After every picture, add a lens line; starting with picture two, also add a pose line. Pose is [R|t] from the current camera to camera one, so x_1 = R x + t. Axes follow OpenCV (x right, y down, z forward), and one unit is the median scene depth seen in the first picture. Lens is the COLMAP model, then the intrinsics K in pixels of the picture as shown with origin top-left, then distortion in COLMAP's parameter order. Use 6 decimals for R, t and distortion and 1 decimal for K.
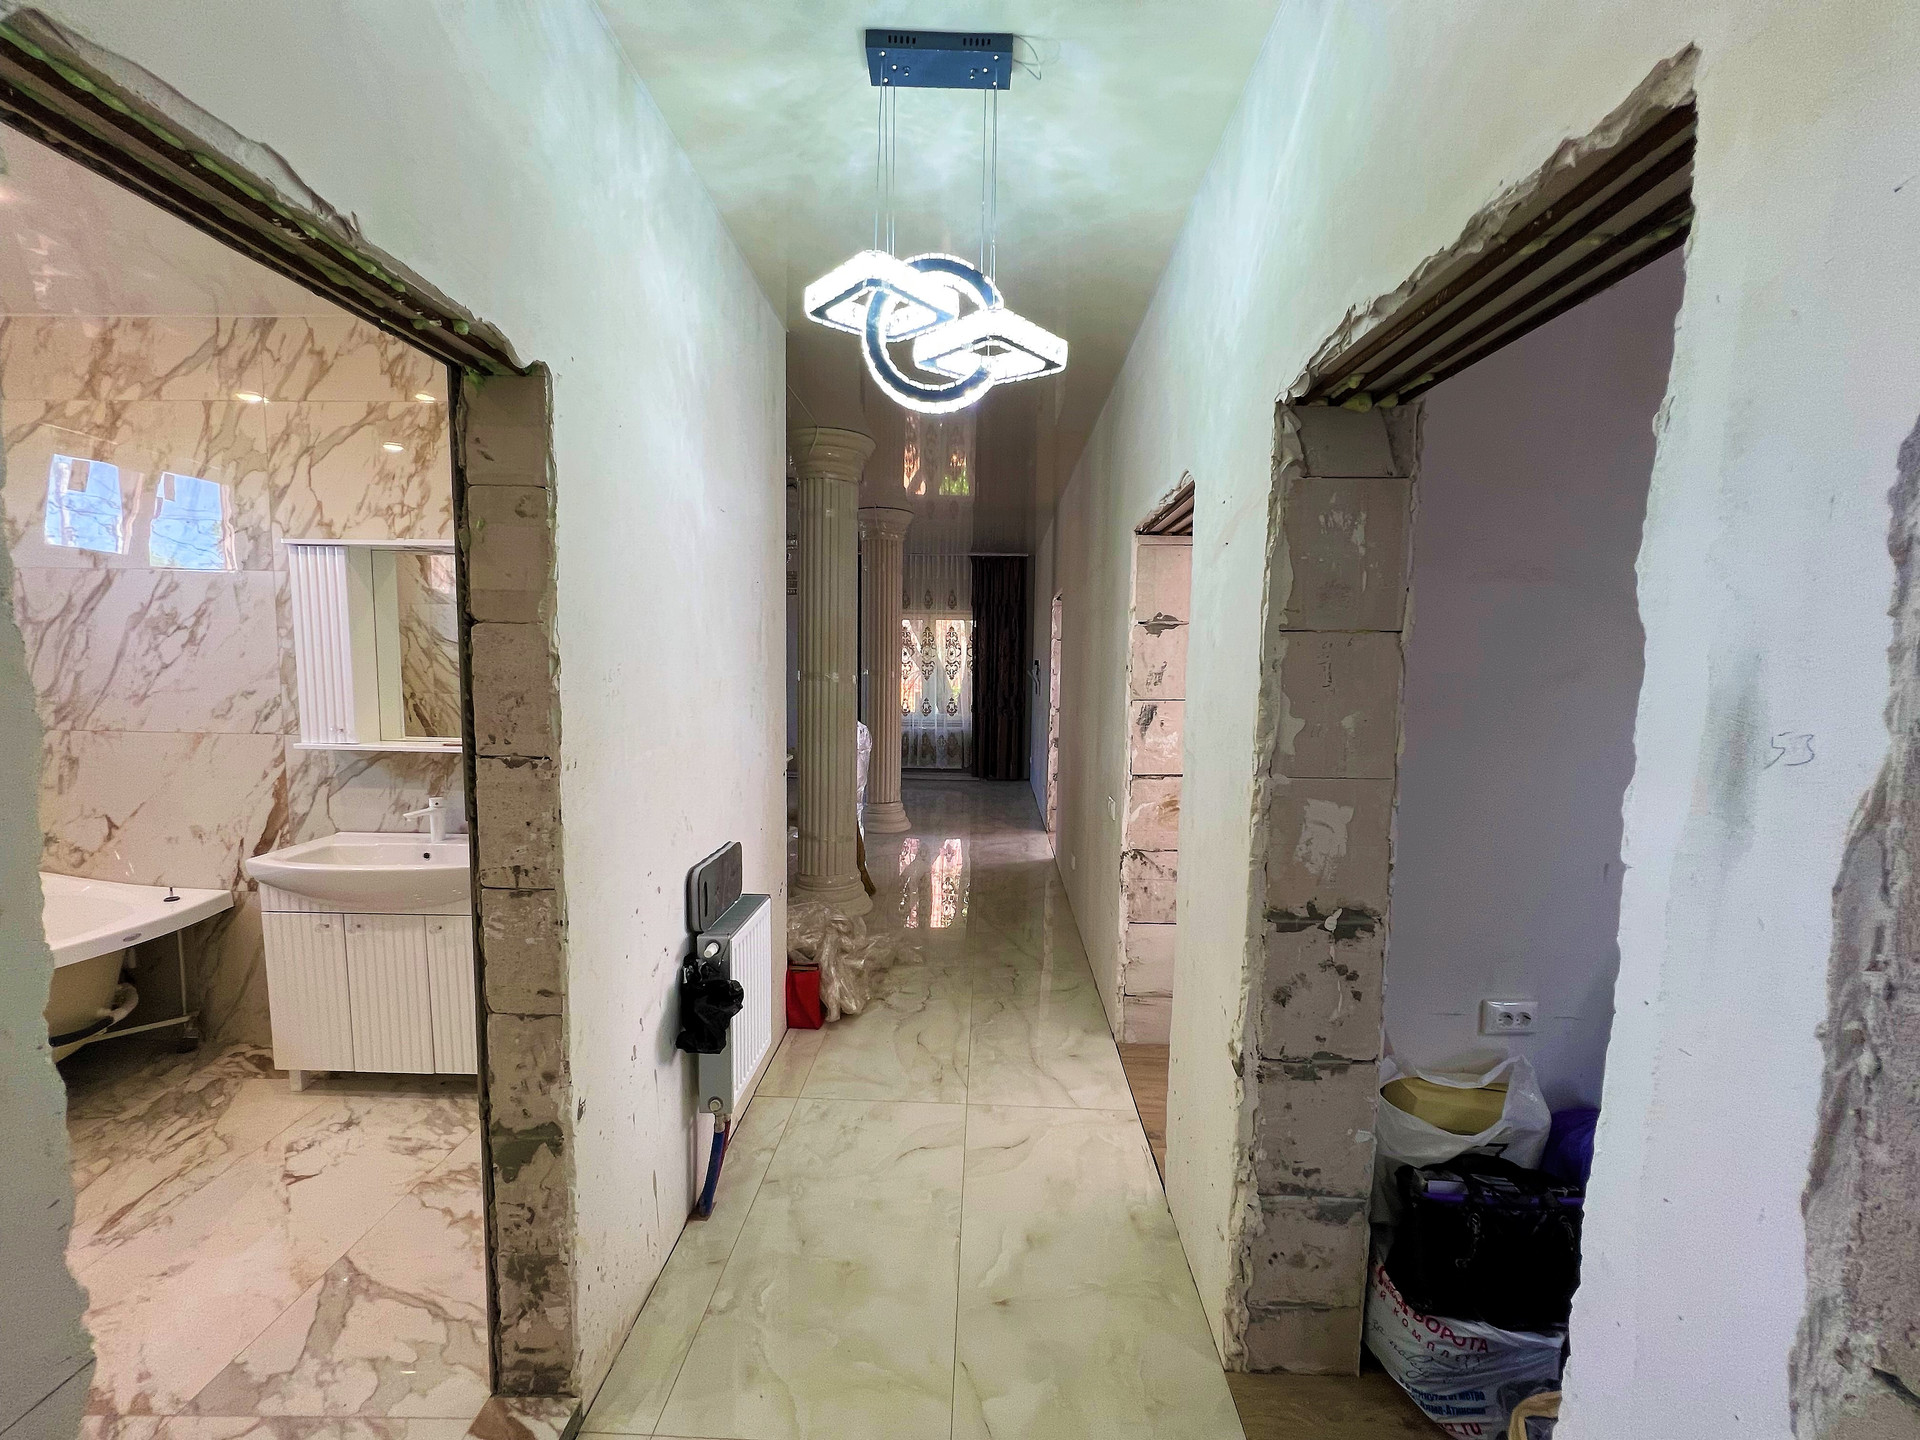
lens RADIAL K [[770.3, 0, 968.4], [0, 770.3, 721.1], [0, 0, 1]] dist [-0.001070, 0.000465]
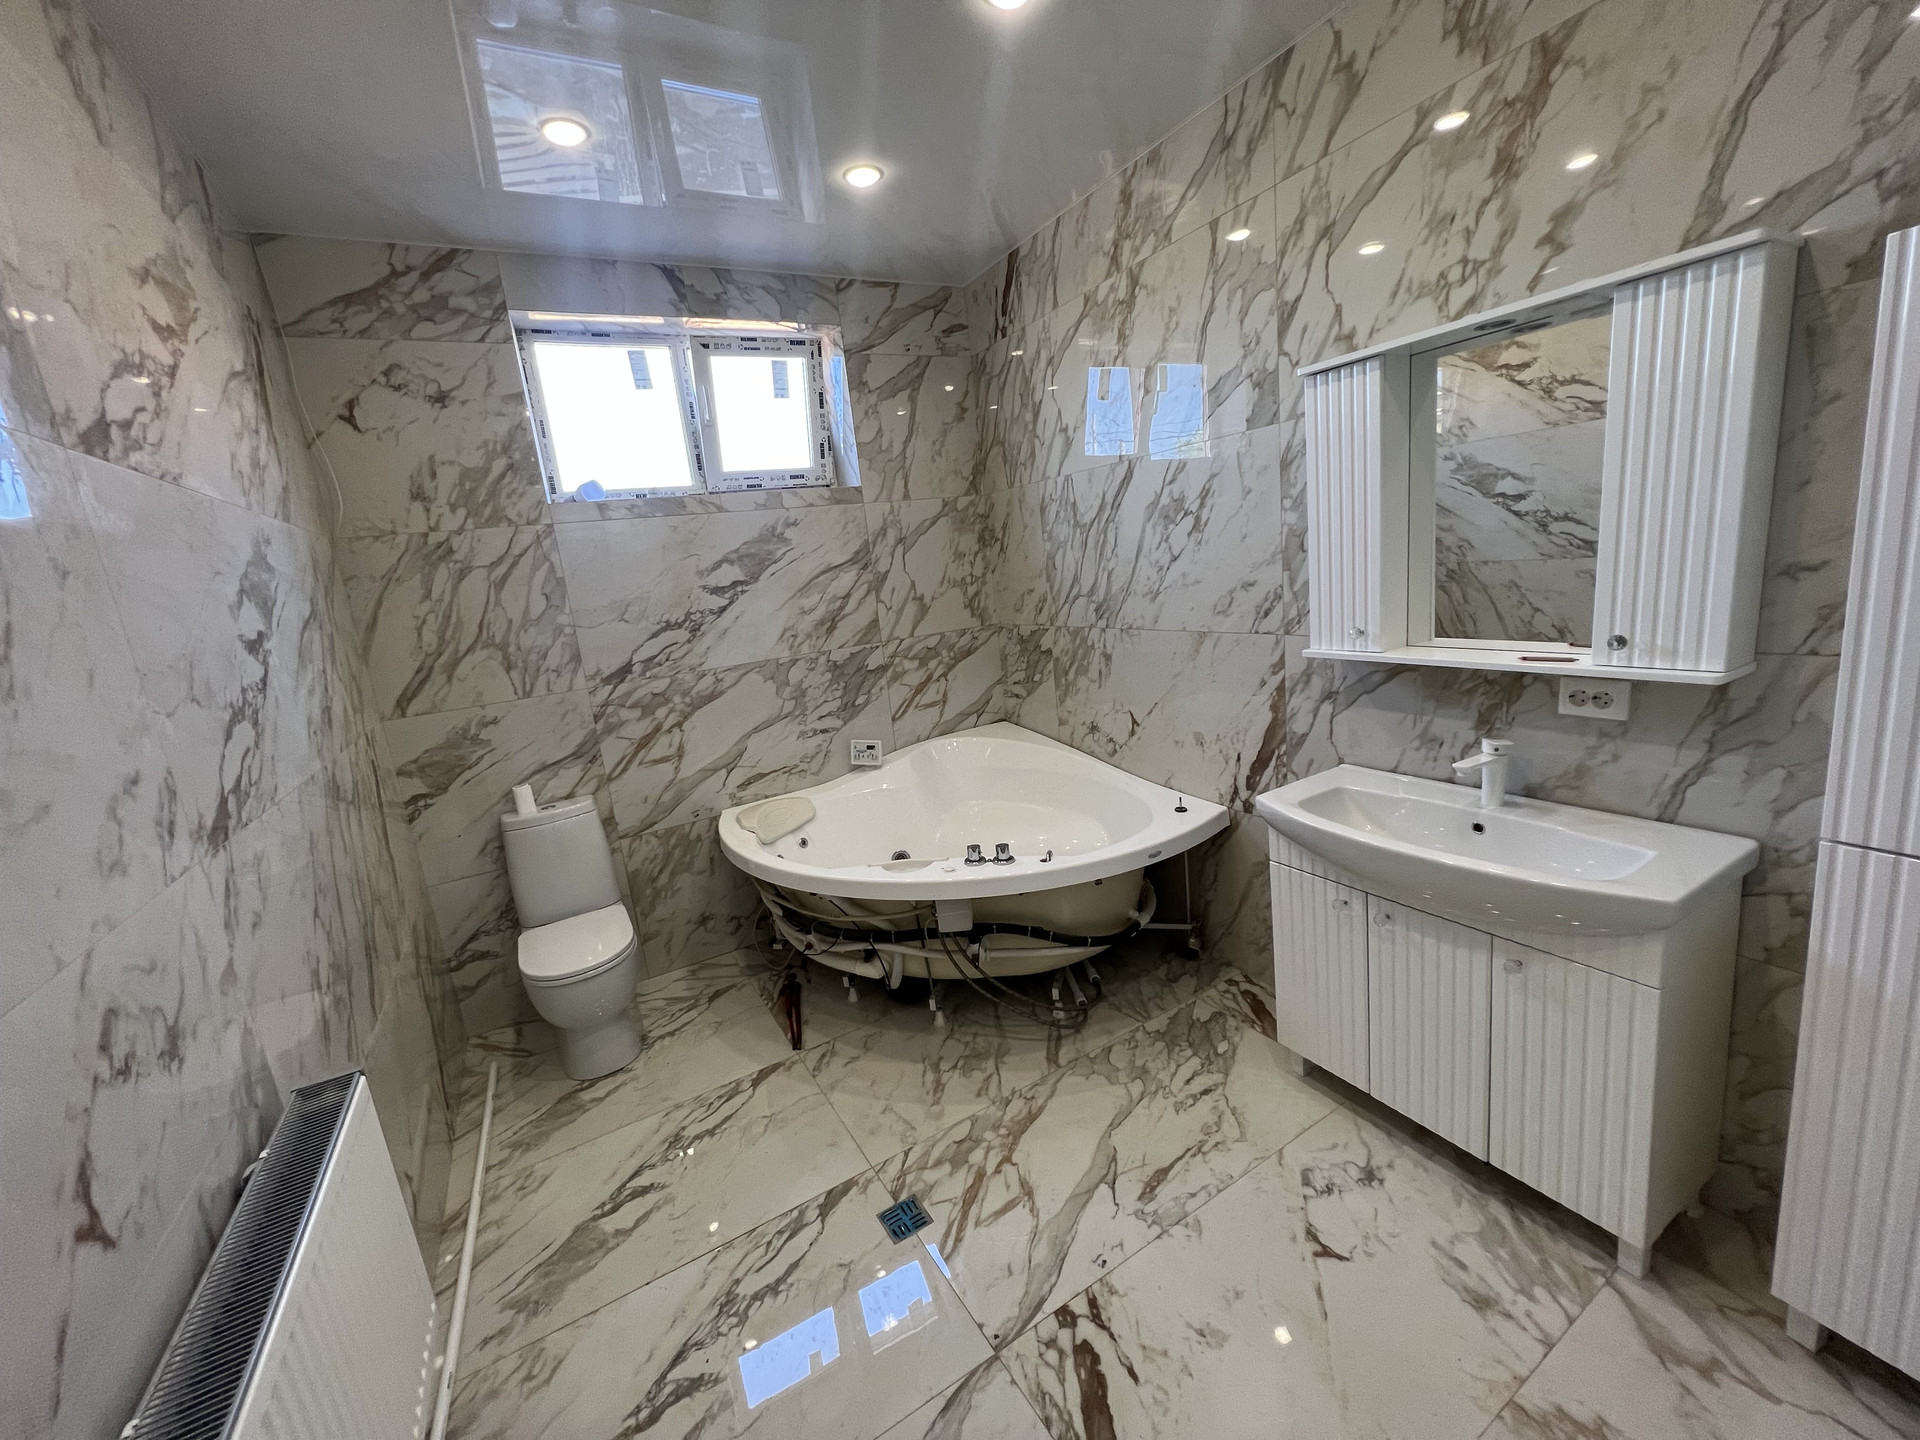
lens RADIAL K [[770.3, 0, 963.9], [0, 770.3, 715.2], [0, 0, 1]] dist [-0.001070, 0.000465]
pose [[0.512992, 0.101508, -0.852371, -0.376012], [0.041347, 0.988909, 0.142652, -0.028594], [0.857397, -0.108423, 0.503105, 0.307867]]
